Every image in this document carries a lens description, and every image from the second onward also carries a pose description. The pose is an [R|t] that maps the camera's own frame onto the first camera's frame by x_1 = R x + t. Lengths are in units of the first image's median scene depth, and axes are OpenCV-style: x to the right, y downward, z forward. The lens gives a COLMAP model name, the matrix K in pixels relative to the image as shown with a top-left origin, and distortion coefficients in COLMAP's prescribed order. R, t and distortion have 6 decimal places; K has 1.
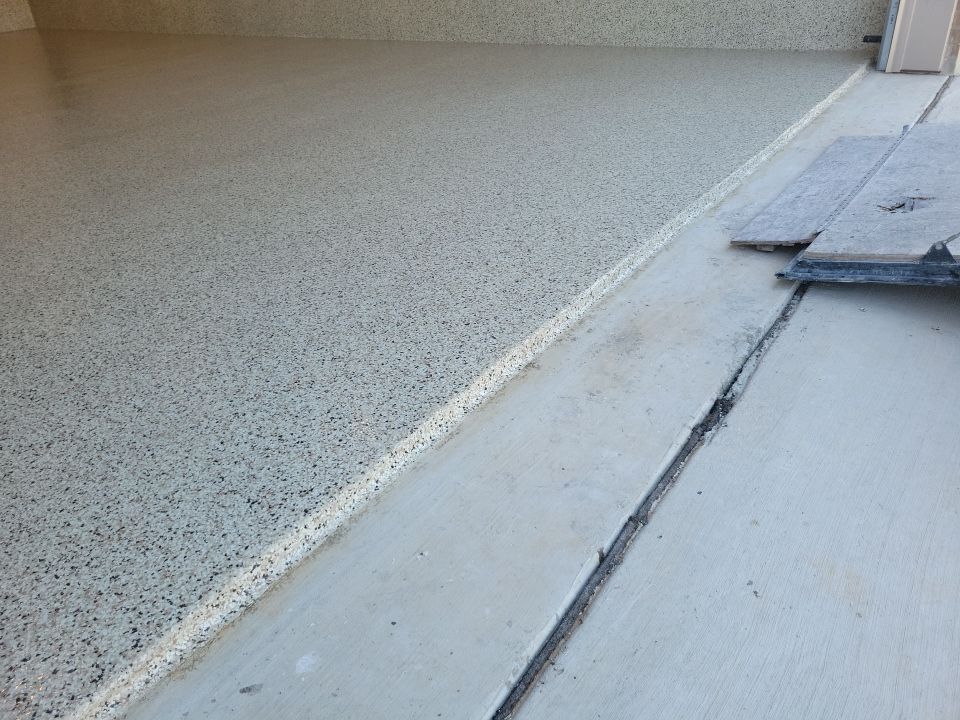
lens RADIAL K [[720.3, 0, 490.3], [0, 720.3, 357.7], [0, 0, 1]] dist [0.048837, -0.035329]
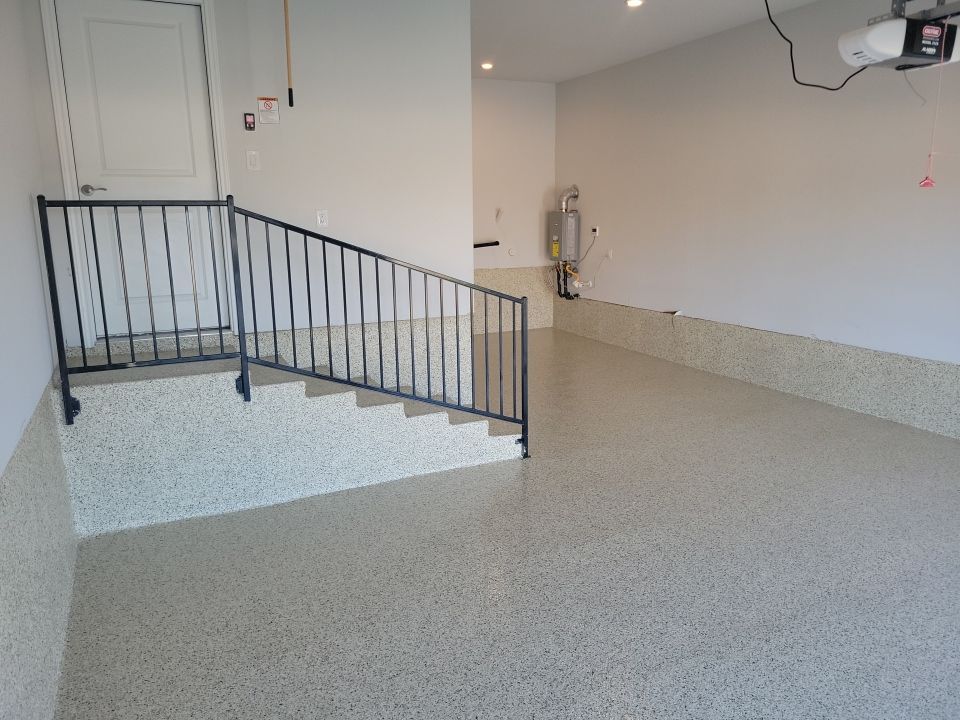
lens RADIAL K [[720.3, 0, 483.1], [0, 720.3, 351.6], [0, 0, 1]] dist [0.048837, -0.035329]
pose [[0.862490, 0.145659, -0.484660, -0.610357], [-0.288637, 0.928231, -0.234684, -0.447776], [0.415693, 0.342303, 0.842632, 0.109537]]
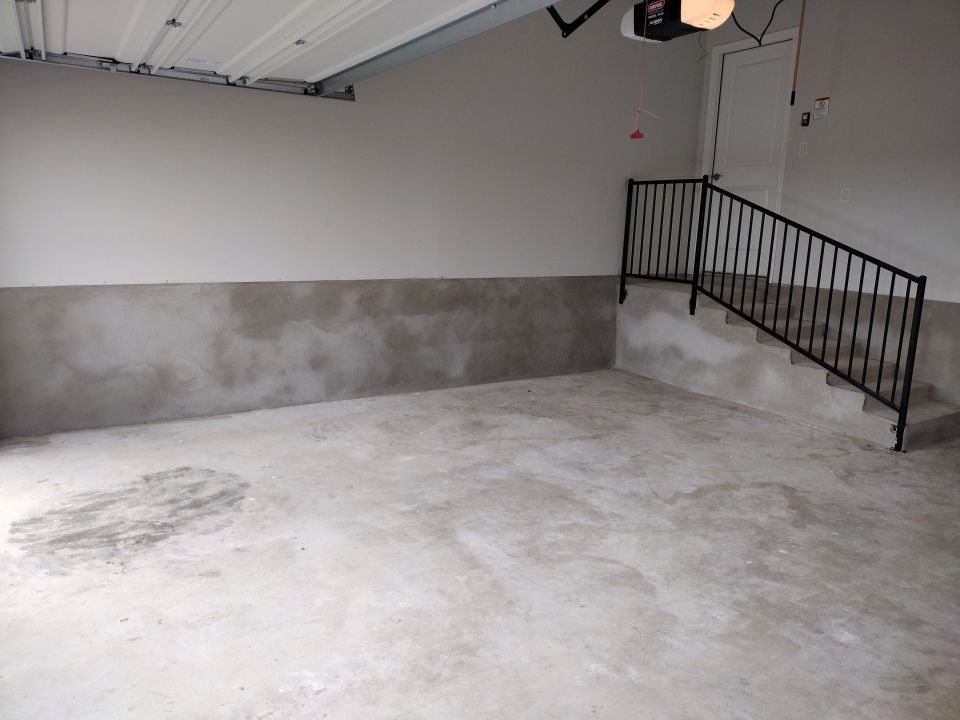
lens RADIAL K [[726.4, 0, 475.3], [0, 726.4, 360.5], [0, 0, 1]] dist [0.033595, -0.018563]
pose [[-0.430147, 0.223168, -0.874740, 0.605903], [-0.459303, 0.780078, 0.424876, -1.142593], [0.777184, 0.584529, -0.233046, 1.368594]]
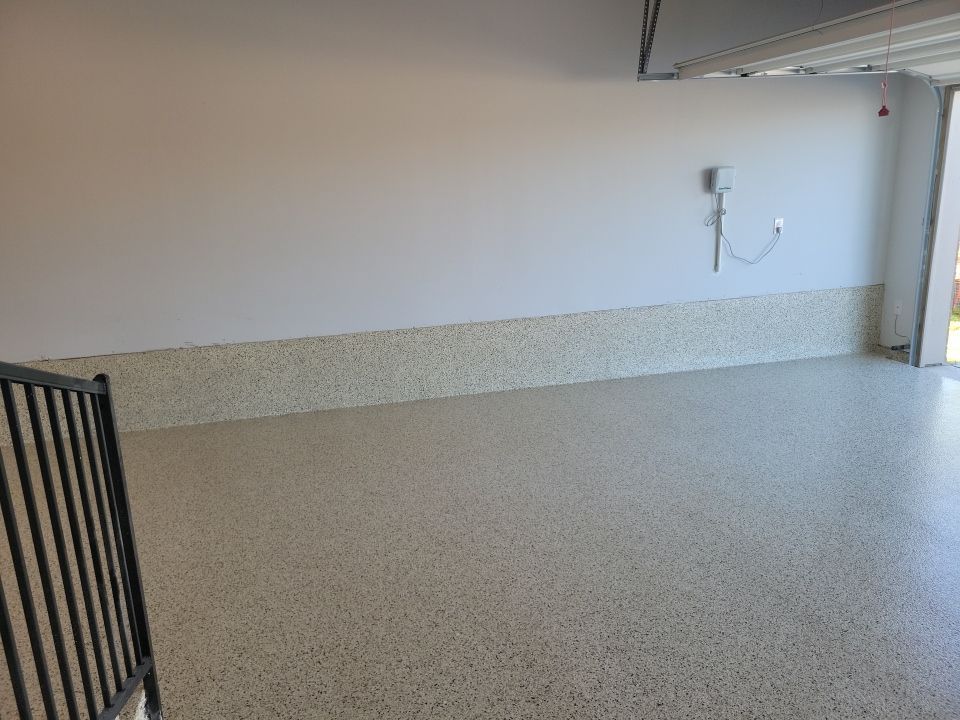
lens RADIAL K [[720.3, 0, 478.3], [0, 720.3, 346.1], [0, 0, 1]] dist [0.048837, -0.035329]
pose [[0.666014, -0.139545, 0.732770, -1.731034], [0.373033, 0.912996, -0.165182, -0.804683], [-0.645966, 0.383361, 0.660123, 0.912162]]
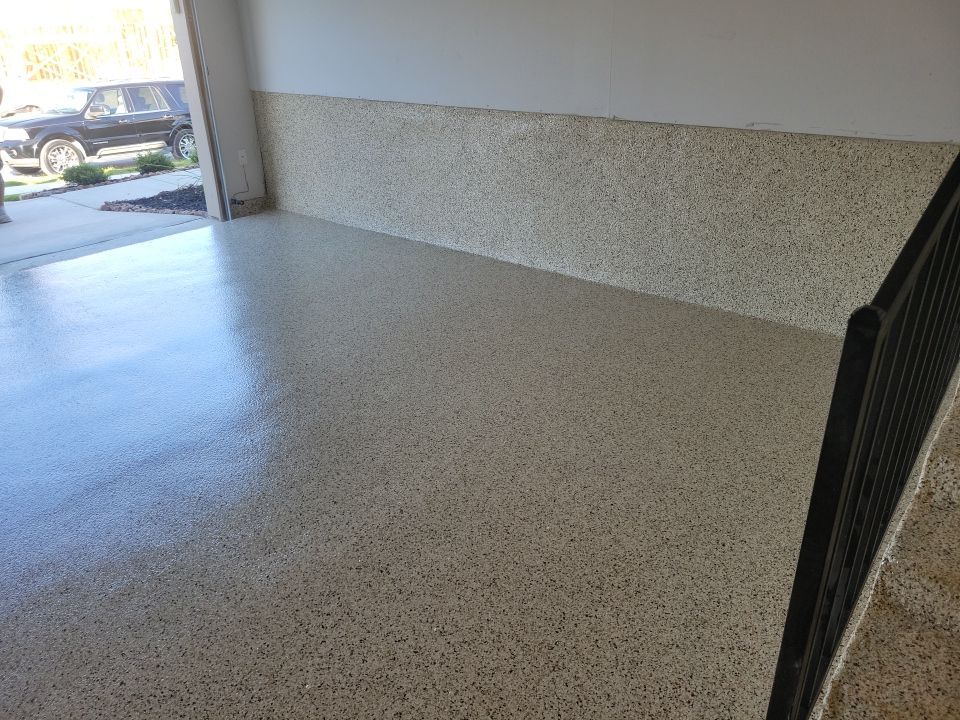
lens RADIAL K [[720.3, 0, 481.0], [0, 720.3, 360.4], [0, 0, 1]] dist [0.048837, -0.035329]
pose [[-0.991371, 0.030041, 0.127597, -1.313617], [0.122331, 0.561774, 0.818196, -1.315163], [-0.047102, 0.826745, -0.560601, 1.877939]]
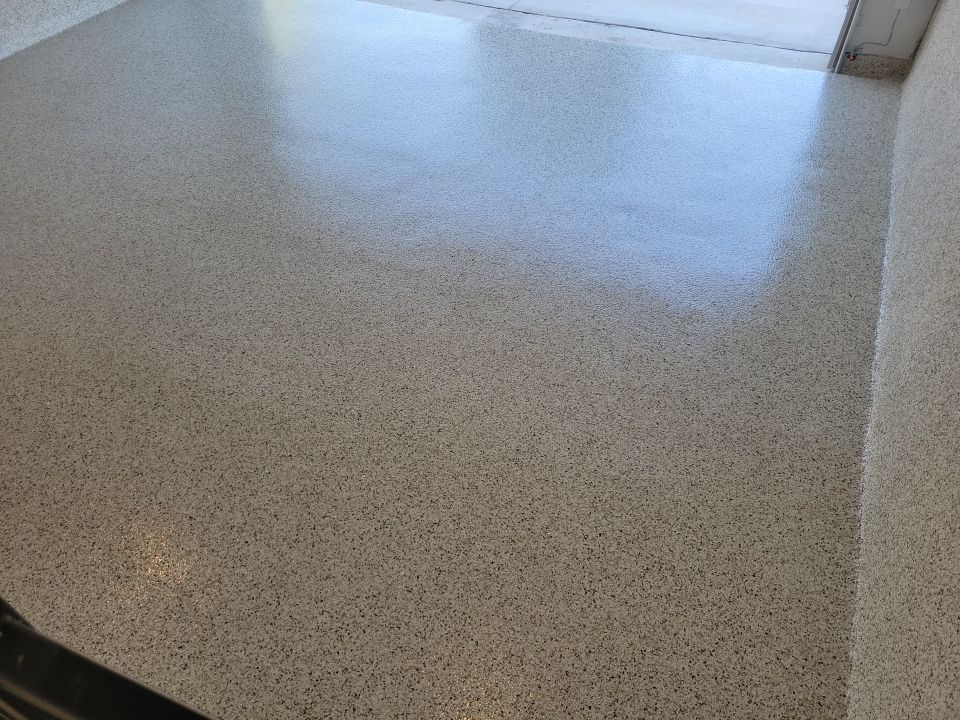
lens RADIAL K [[720.3, 0, 483.2], [0, 720.3, 360.1], [0, 0, 1]] dist [0.048837, -0.035329]
pose [[-0.179602, -0.654121, 0.734758, -1.935586], [0.517676, 0.572277, 0.636011, -1.007909], [-0.836513, 0.494595, 0.235841, 0.925364]]
